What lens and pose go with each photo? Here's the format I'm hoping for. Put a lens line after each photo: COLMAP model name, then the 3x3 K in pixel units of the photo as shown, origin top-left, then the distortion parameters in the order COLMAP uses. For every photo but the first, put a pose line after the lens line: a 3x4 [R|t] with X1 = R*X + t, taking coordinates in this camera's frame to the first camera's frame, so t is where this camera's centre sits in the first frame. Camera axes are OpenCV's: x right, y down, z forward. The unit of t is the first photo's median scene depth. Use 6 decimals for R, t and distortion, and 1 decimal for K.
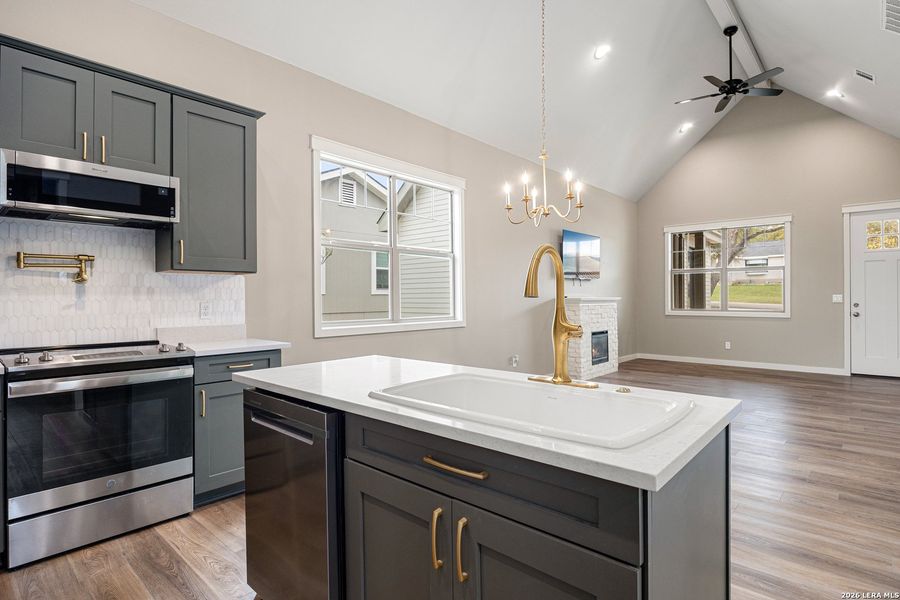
lens RADIAL K [[466.3, 0, 451.2], [0, 466.3, 294.5], [0, 0, 1]] dist [-0.006976, -0.000708]
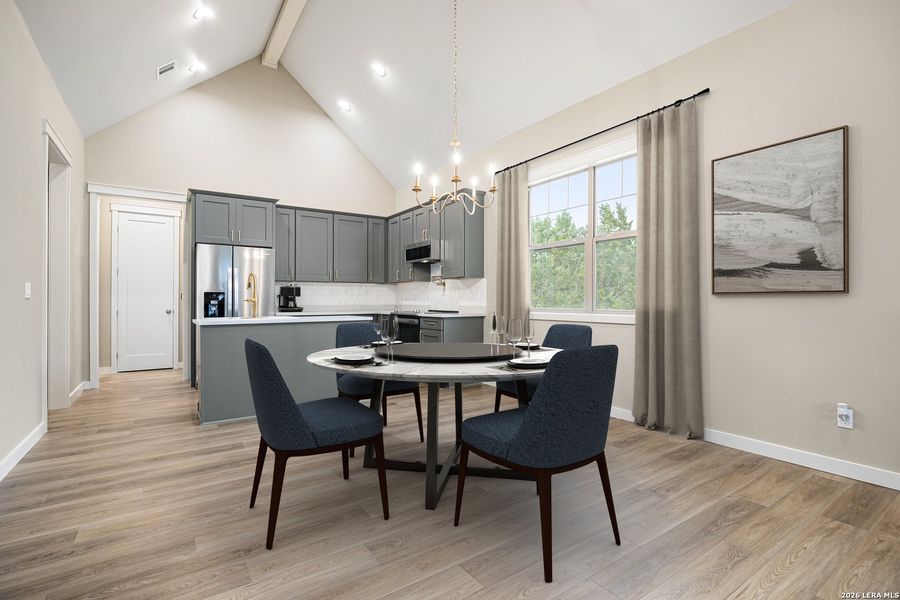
lens RADIAL K [[426.4, 0, 455.9], [0, 426.4, 293.5], [0, 0, 1]] dist [-0.009516, -0.000939]
pose [[-0.230170, -0.011729, -0.973080, 0.997806], [0.010655, 0.999837, -0.014571, 0.034702], [0.973092, -0.013722, -0.230007, 1.112729]]
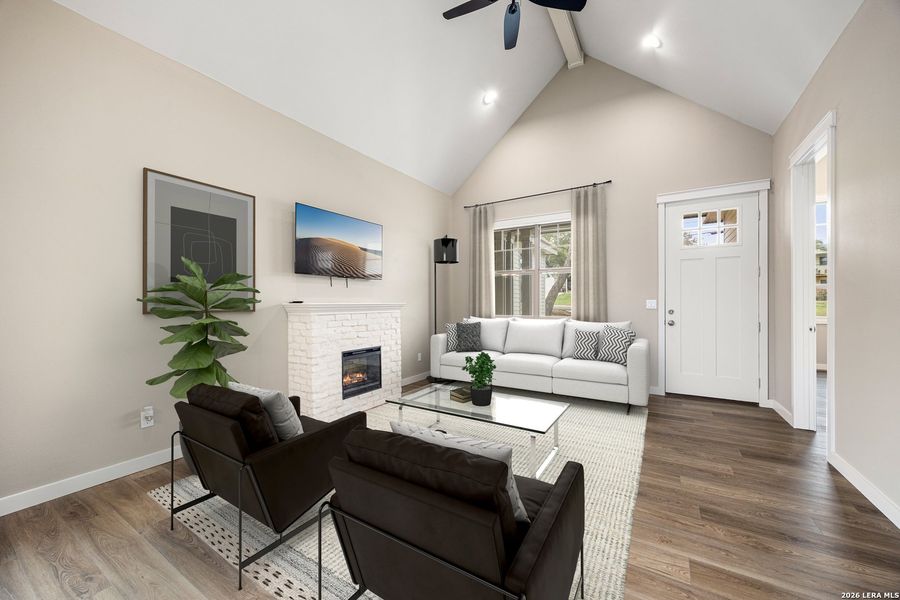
lens RADIAL K [[341.5, 0, 453.2], [0, 341.5, 300.7], [0, 0, 1]] dist [-0.002668, -0.000106]
pose [[0.982589, 0.002142, 0.185778, 0.652334], [-0.002659, 0.999993, 0.002530, 0.002642], [-0.185771, -0.002980, 0.982589, 0.821306]]
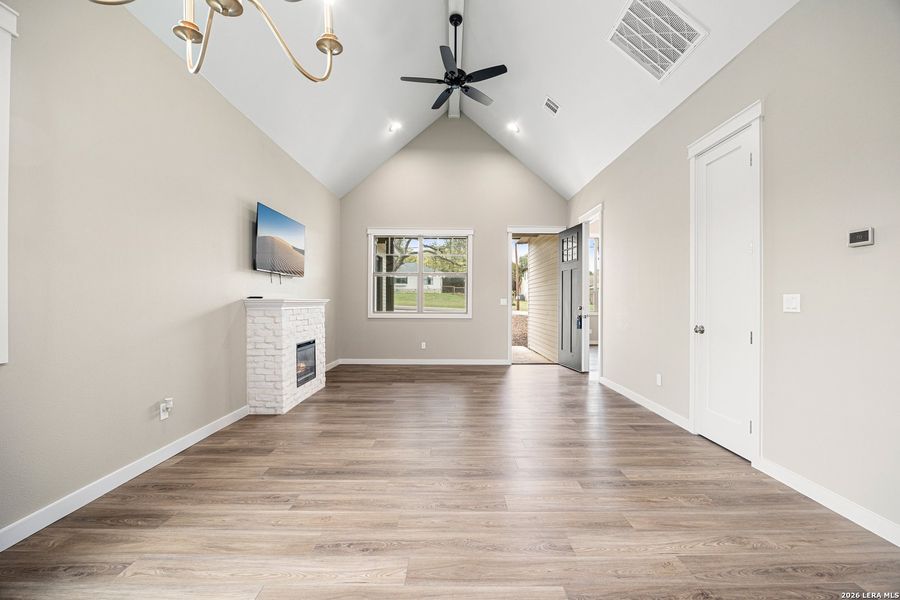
lens RADIAL K [[371.6, 0, 452.0], [0, 371.6, 299.0], [0, 0, 1]] dist [-0.010218, 0.000041]
pose [[0.739444, 0.011564, 0.673119, 0.141278], [-0.011720, 0.999922, -0.004304, 0.012020], [-0.673117, -0.004706, 0.739521, 0.673273]]
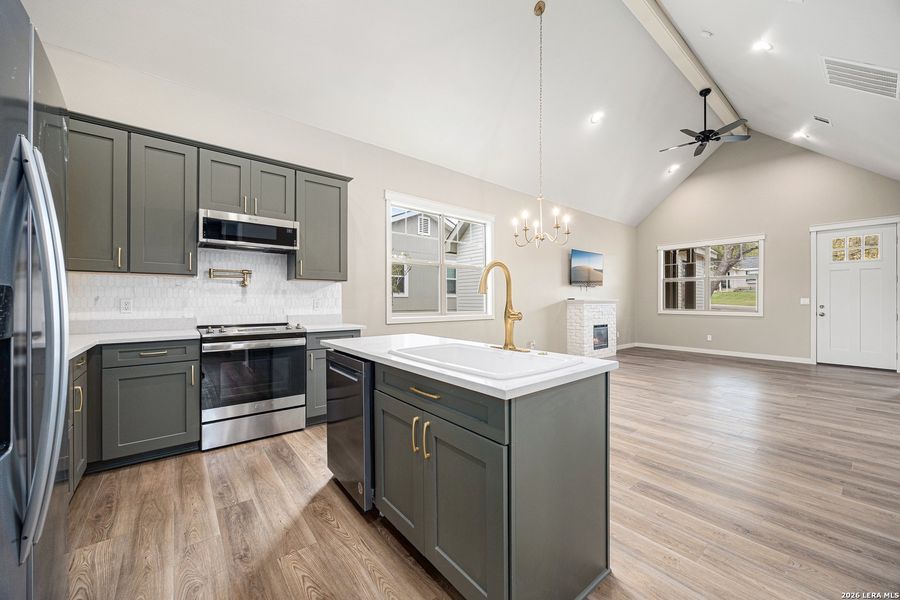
lens RADIAL K [[341.5, 0, 452.5], [0, 341.5, 299.1], [0, 0, 1]] dist [-0.002668, -0.000106]
pose [[0.988155, 0.005114, -0.153376, 0.087526], [-0.004668, 0.999984, 0.003269, 0.007463], [0.153390, -0.002514, 0.988163, -0.063630]]
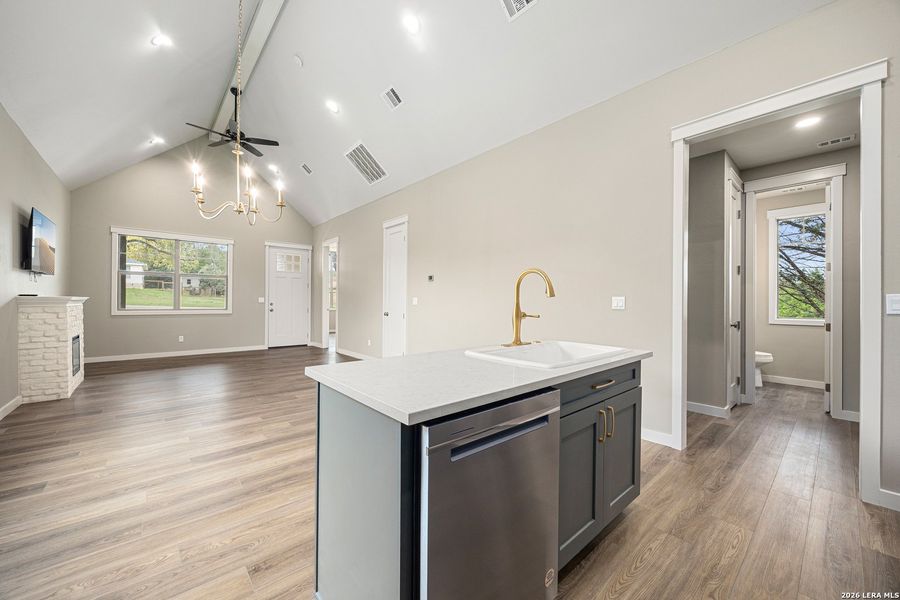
lens RADIAL K [[348.0, 0, 454.7], [0, 348.0, 300.9], [0, 0, 1]] dist [-0.002924, -0.000140]
pose [[0.110817, 0.005469, 0.993826, -0.435955], [-0.014836, 0.999883, -0.003848, 0.011732], [-0.993730, -0.014318, 0.110885, 0.427635]]
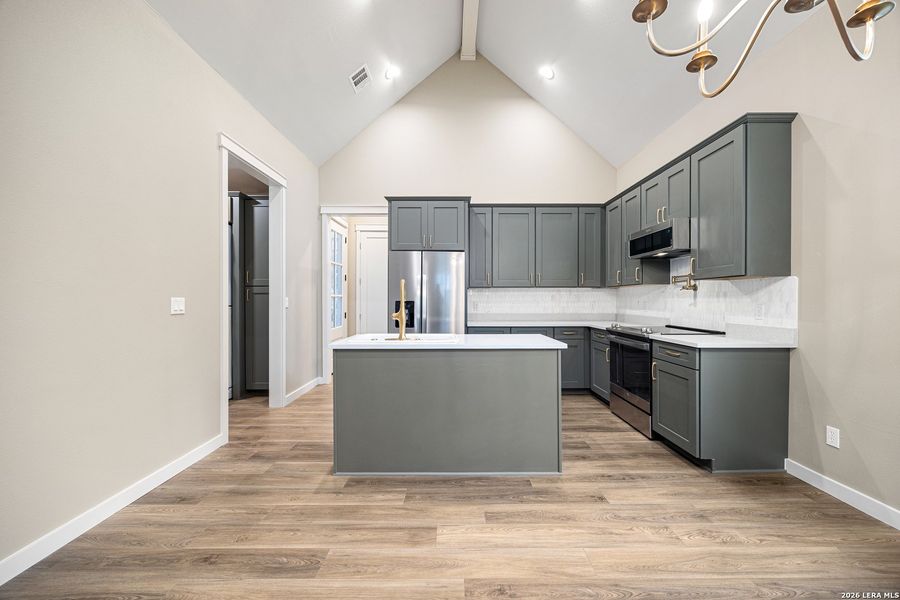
lens RADIAL K [[341.5, 0, 452.9], [0, 341.5, 299.1], [0, 0, 1]] dist [-0.002668, -0.000106]
pose [[-0.745153, 0.003695, -0.666883, 0.447836], [0.007441, 0.999968, -0.002773, 0.001452], [0.666852, -0.007028, -0.745157, 0.928230]]
